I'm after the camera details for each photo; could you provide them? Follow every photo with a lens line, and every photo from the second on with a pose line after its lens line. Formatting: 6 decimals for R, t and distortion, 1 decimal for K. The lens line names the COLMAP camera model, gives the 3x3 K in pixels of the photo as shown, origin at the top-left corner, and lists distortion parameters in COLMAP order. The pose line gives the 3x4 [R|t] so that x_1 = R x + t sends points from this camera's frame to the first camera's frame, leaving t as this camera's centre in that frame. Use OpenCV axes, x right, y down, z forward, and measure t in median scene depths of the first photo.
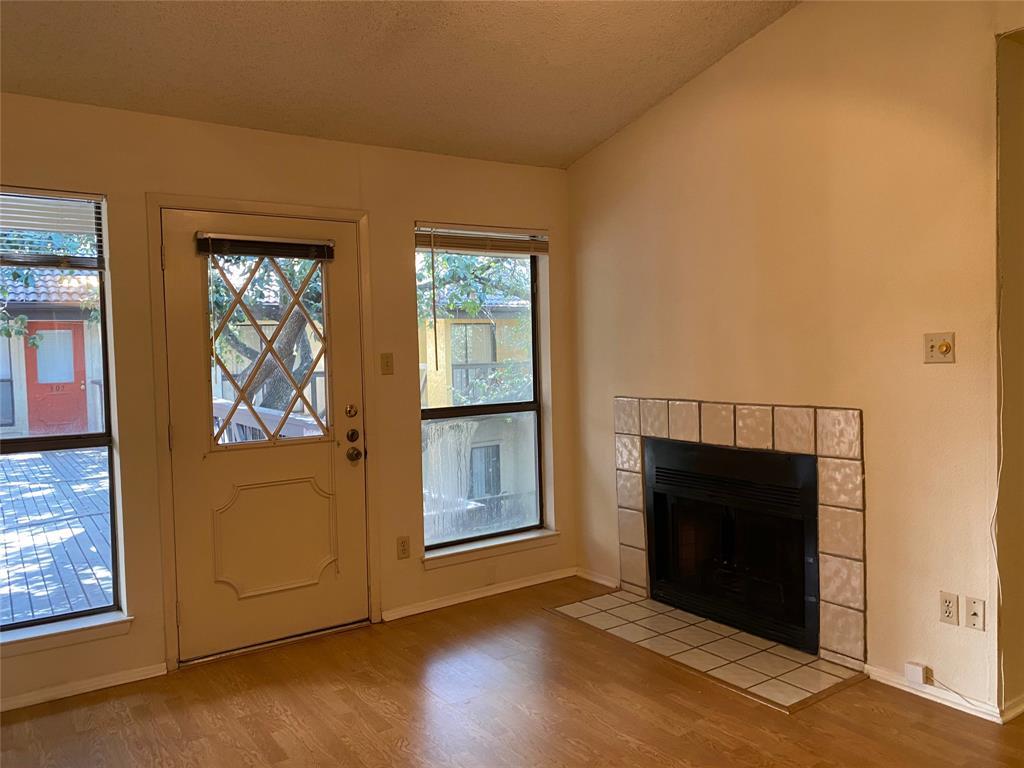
lens RADIAL K [[792.4, 0, 508.2], [0, 792.4, 378.5], [0, 0, 1]] dist [0.028889, -0.028967]
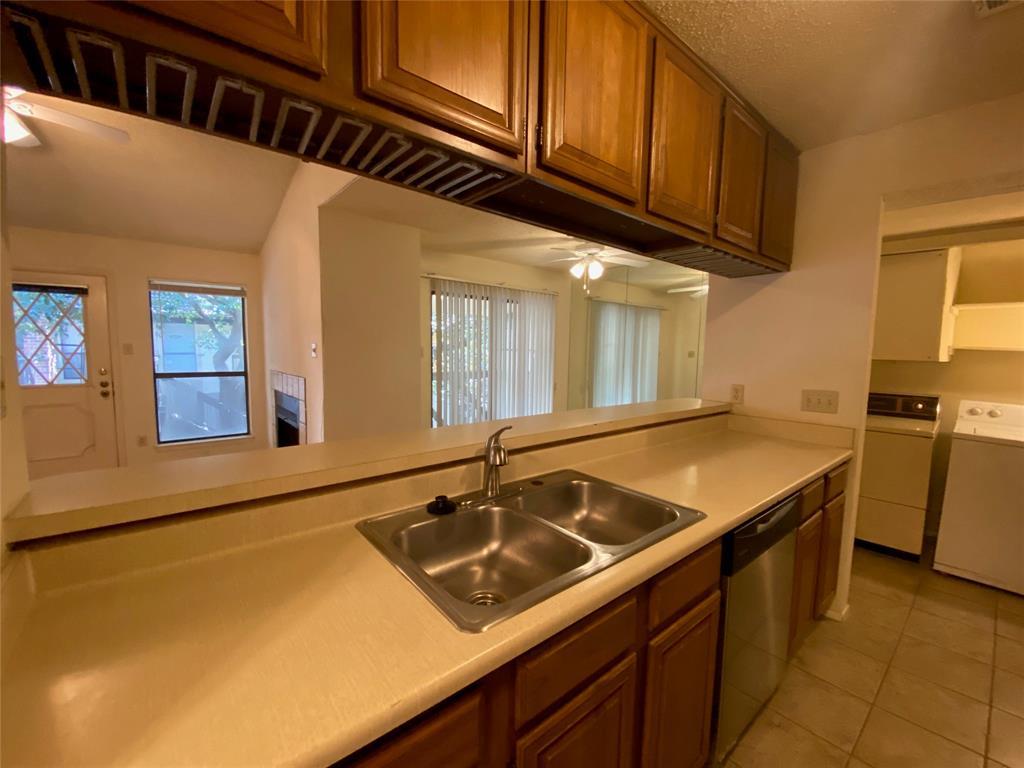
lens RADIAL K [[417.6, 0, 508.9], [0, 417.6, 387.5], [0, 0, 1]] dist [0.023563, -0.023821]
pose [[0.994549, 0.033406, 0.098776, 0.794643], [-0.038529, 0.997984, 0.050428, -0.013260], [-0.096893, -0.053958, 0.993831, -0.166912]]
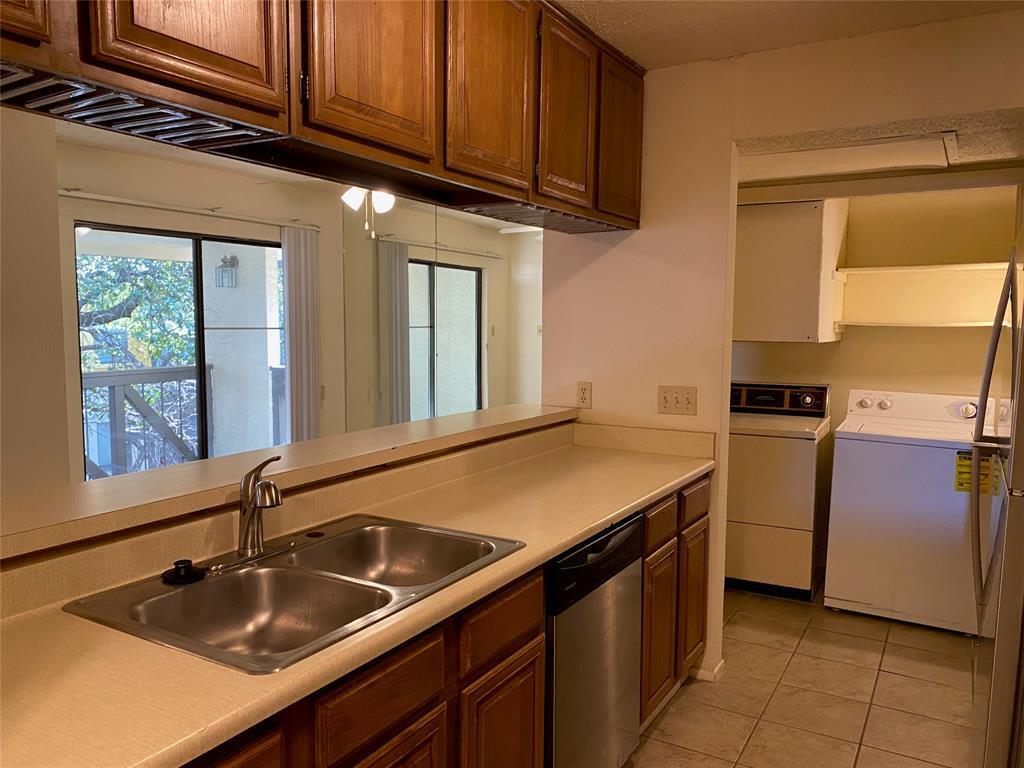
lens RADIAL K [[789.1, 0, 499.0], [0, 789.1, 391.8], [0, 0, 1]] dist [0.052931, -0.070335]
pose [[0.906683, -0.008275, 0.421731, 0.750363], [-0.012414, 0.998851, 0.046288, -0.027411], [-0.421630, -0.047204, 0.905539, -0.317065]]
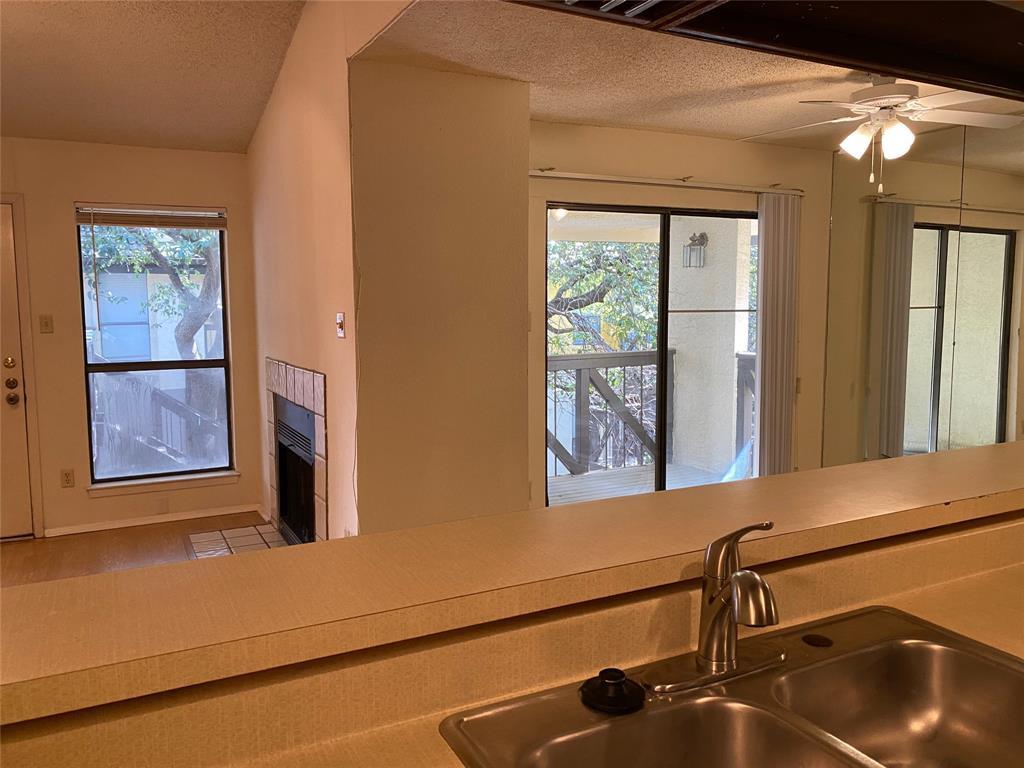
lens RADIAL K [[792.4, 0, 508.2], [0, 792.4, 378.5], [0, 0, 1]] dist [0.028889, -0.028967]
pose [[0.992443, 0.032056, -0.118449, 0.770333], [-0.024942, 0.997822, 0.061059, -0.031225], [0.120148, -0.057643, 0.991081, -0.122543]]
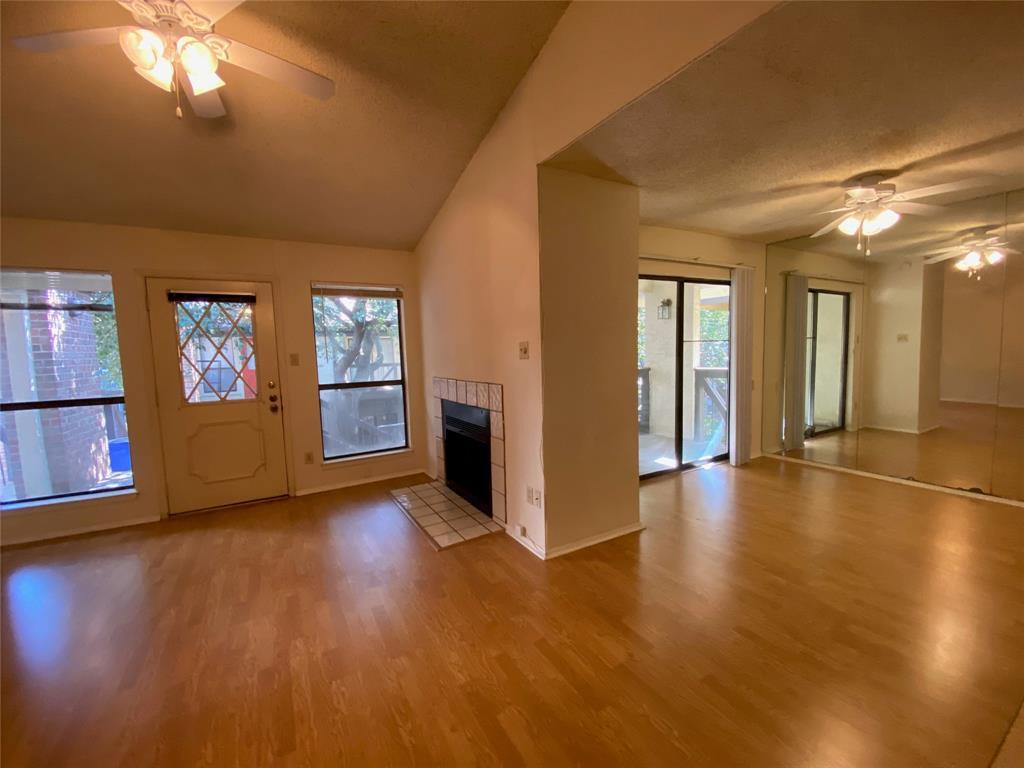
lens RADIAL K [[415.5, 0, 513.0], [0, 415.5, 387.6], [0, 0, 1]] dist [0.023745, -0.023274]
pose [[0.997728, 0.000271, -0.067366, 0.479322], [0.003310, 0.998587, 0.053034, -0.003753], [0.067285, -0.053136, 0.996318, 0.063216]]
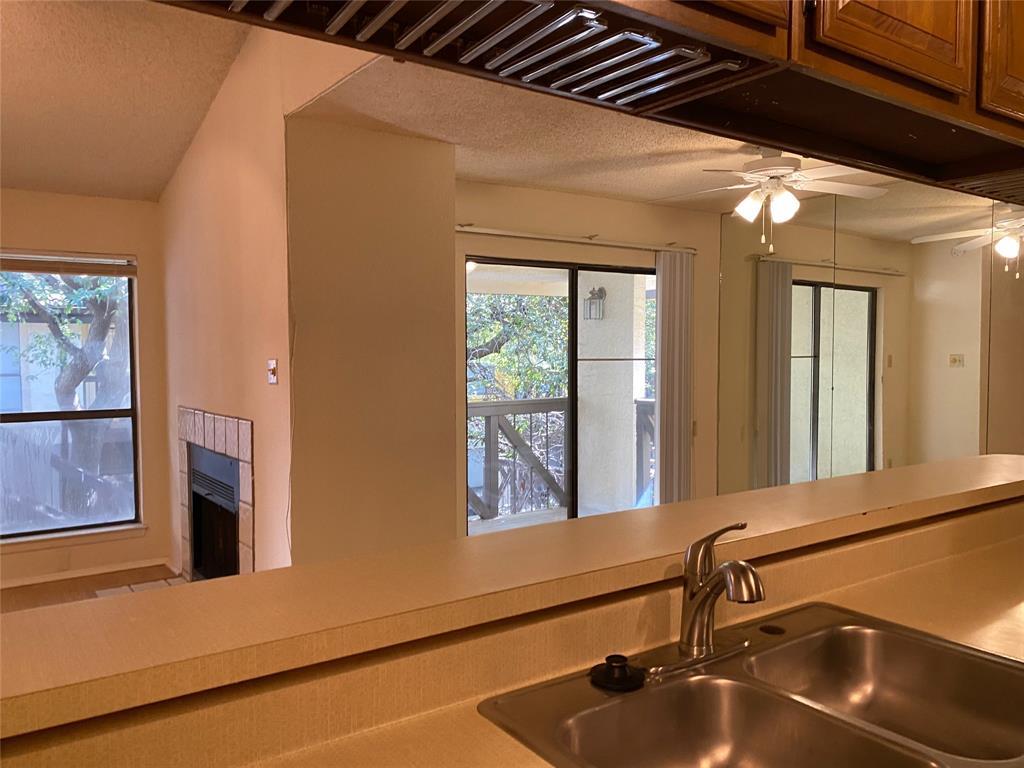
lens RADIAL K [[789.1, 0, 499.0], [0, 789.1, 391.8], [0, 0, 1]] dist [0.052931, -0.070335]
pose [[0.999742, 0.020723, 0.009295, 0.722254], [-0.020815, 0.999734, 0.009906, -0.022565], [-0.009088, -0.010097, 0.999908, -0.171324]]
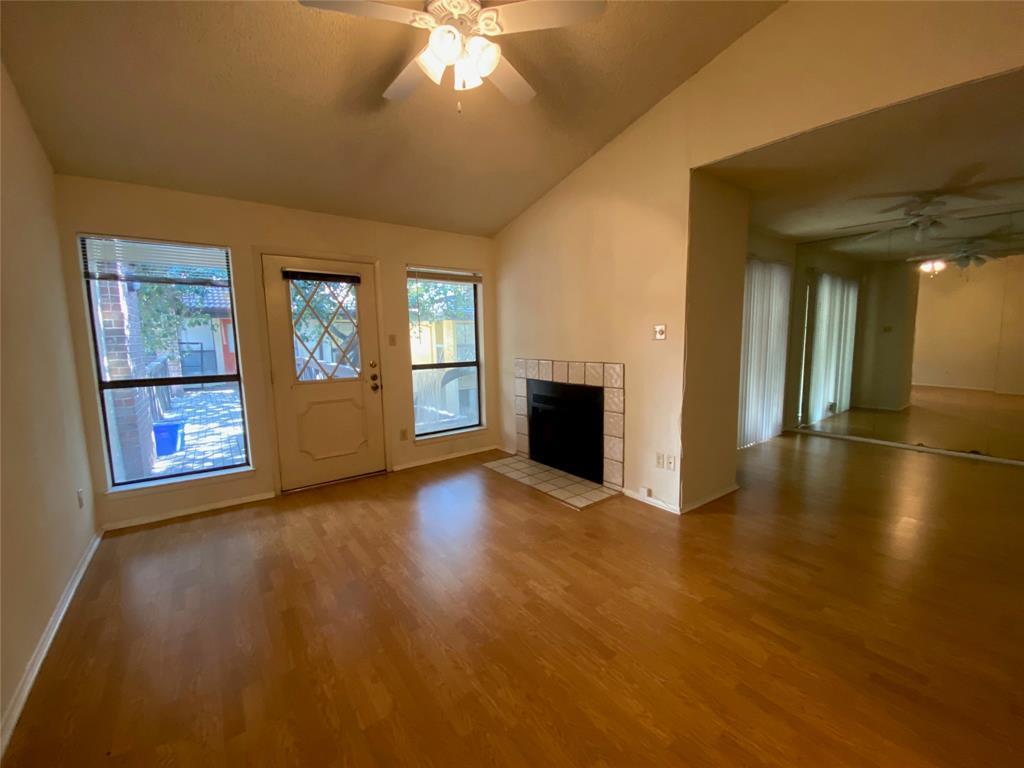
lens RADIAL K [[415.5, 0, 513.0], [0, 415.5, 387.6], [0, 0, 1]] dist [0.023745, -0.023274]
pose [[0.999000, 0.002095, 0.044654, 0.106590], [-0.005801, 0.996532, 0.083009, 0.012427], [-0.044326, -0.083185, 0.995548, -0.028325]]
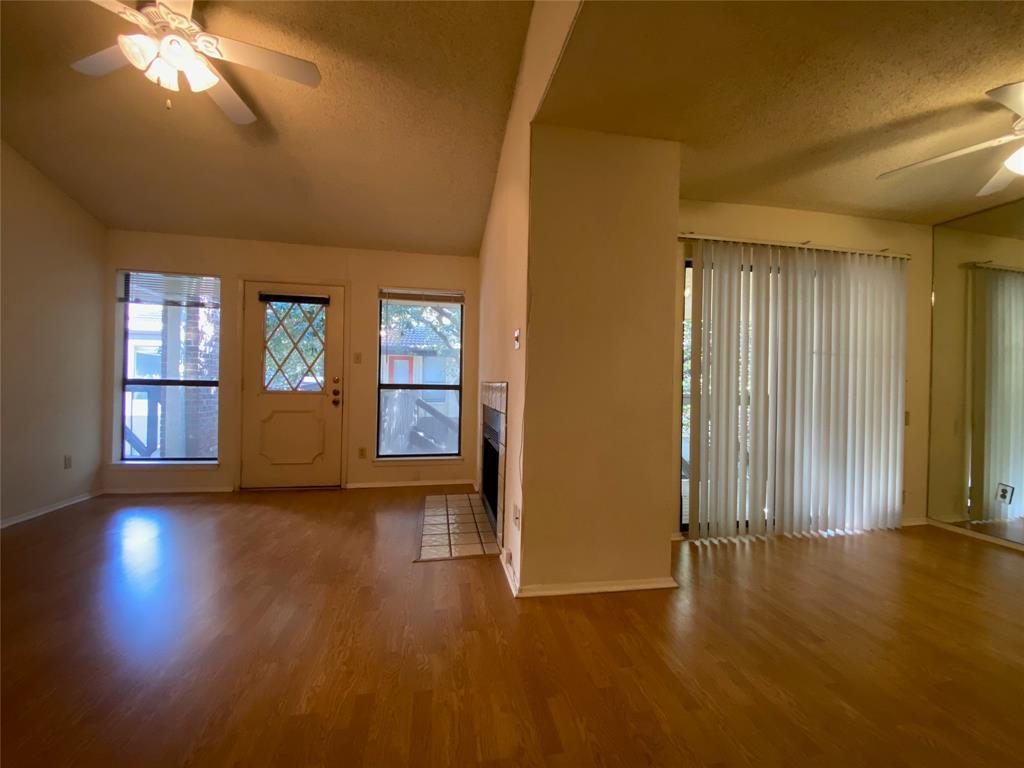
lens RADIAL K [[417.2, 0, 514.6], [0, 417.2, 382.7], [0, 0, 1]] dist [0.025233, -0.022742]
pose [[0.917080, 0.043653, -0.396306, 0.704841], [-0.057592, 0.998067, -0.023334, 0.051402], [0.394522, 0.044223, 0.917822, 0.226312]]
